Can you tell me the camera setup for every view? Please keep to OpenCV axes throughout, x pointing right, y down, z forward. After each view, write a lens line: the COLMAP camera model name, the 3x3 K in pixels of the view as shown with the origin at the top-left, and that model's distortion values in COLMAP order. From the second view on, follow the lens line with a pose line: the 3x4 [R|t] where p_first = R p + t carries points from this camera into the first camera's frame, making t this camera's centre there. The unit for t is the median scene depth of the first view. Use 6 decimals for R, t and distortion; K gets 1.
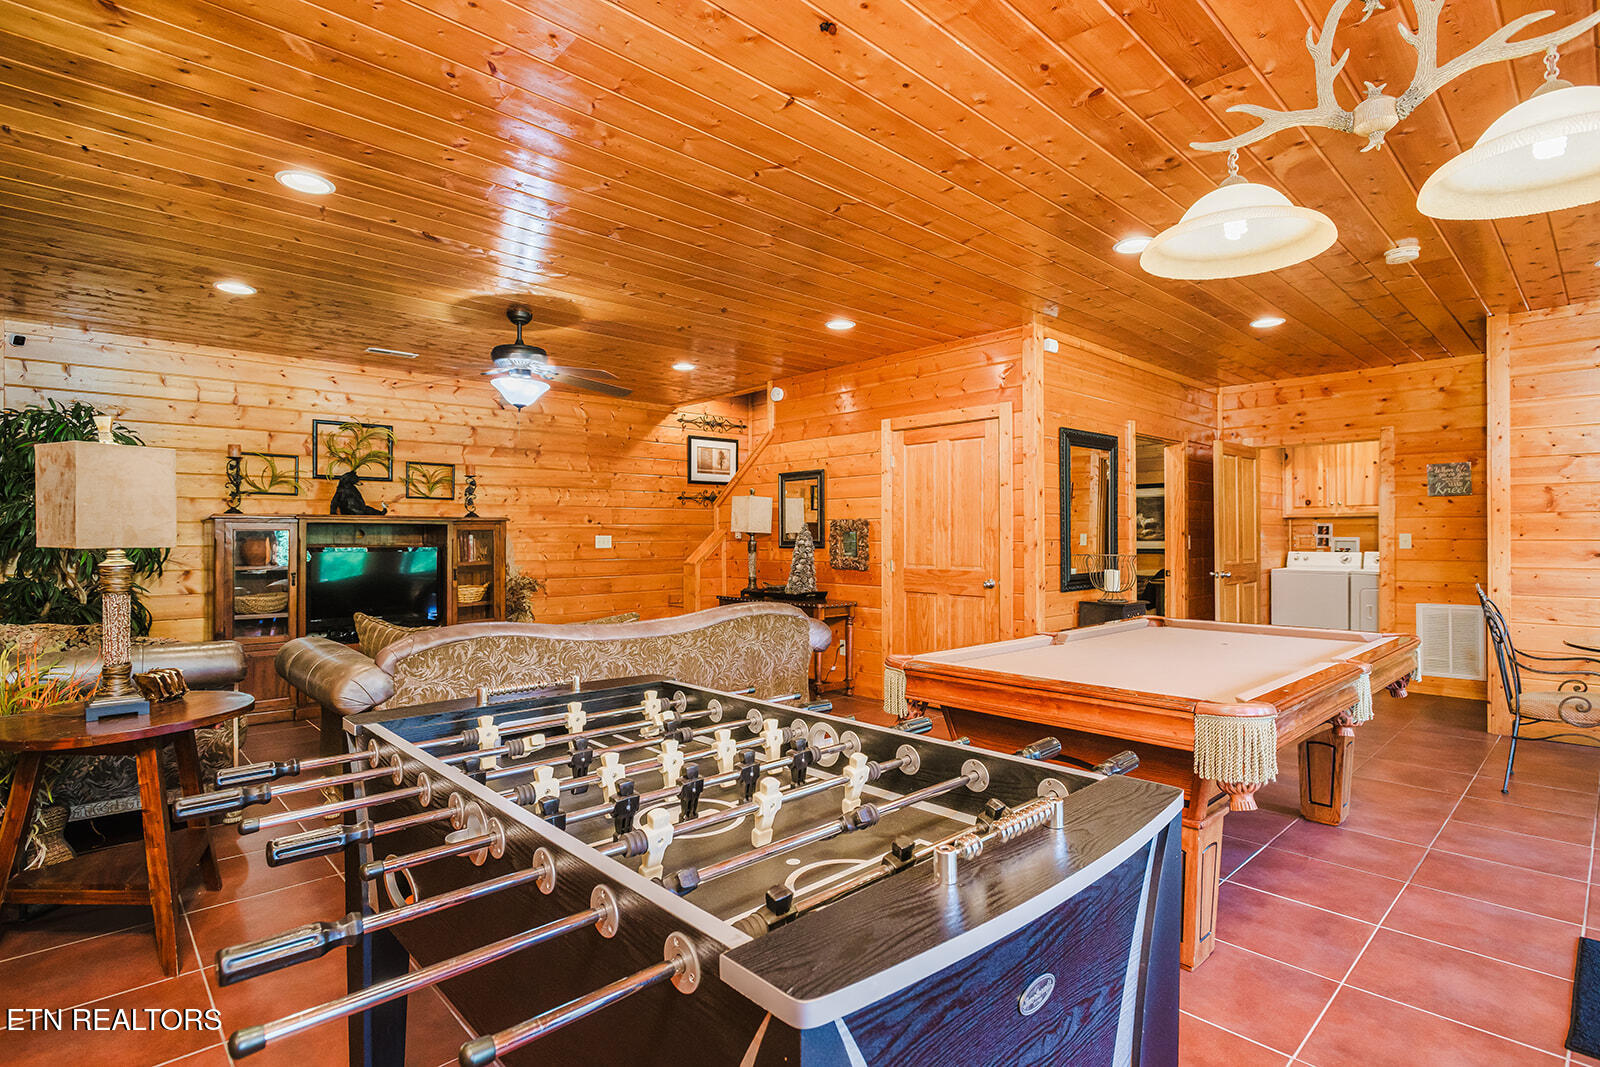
lens RADIAL K [[774.1, 0, 801.4], [0, 774.1, 536.4], [0, 0, 1]] dist [-0.014747, 0.001114]
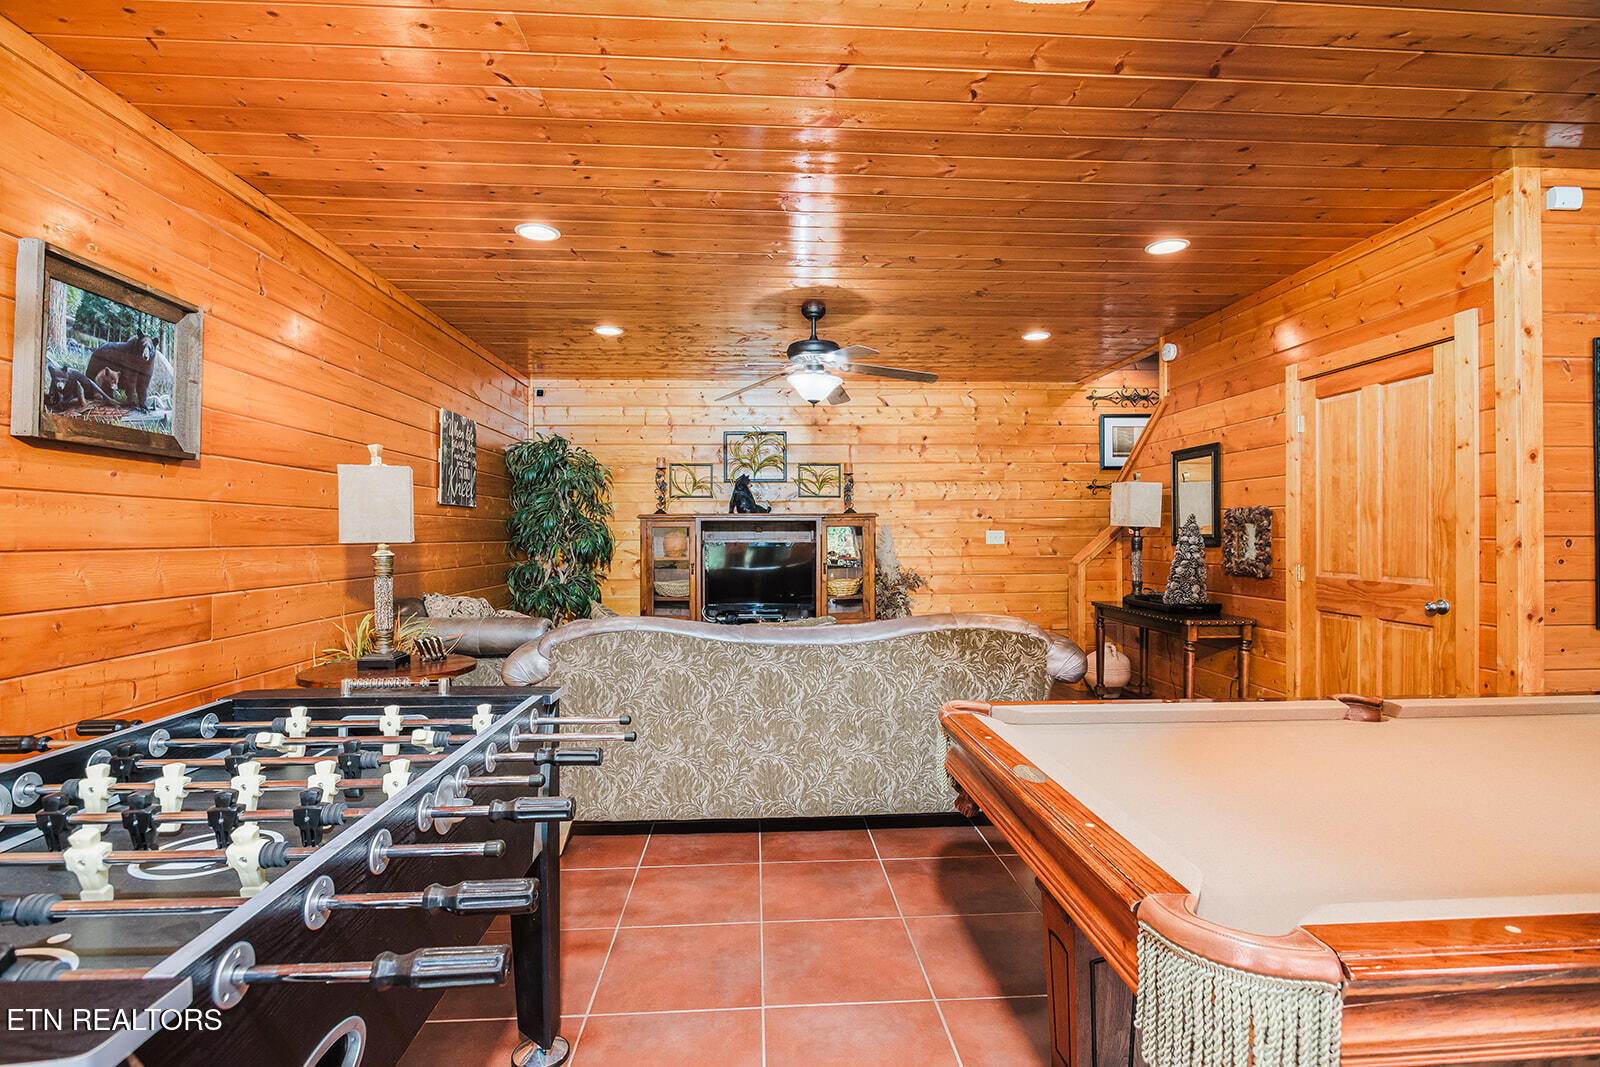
lens RADIAL K [[774.1, 0, 801.4], [0, 774.1, 536.4], [0, 0, 1]] dist [-0.014747, 0.001114]
pose [[0.774443, 0.001666, -0.632642, 0.207730], [0.002846, 0.999977, 0.006117, -0.000502], [0.632638, -0.006538, 0.774420, 0.171224]]
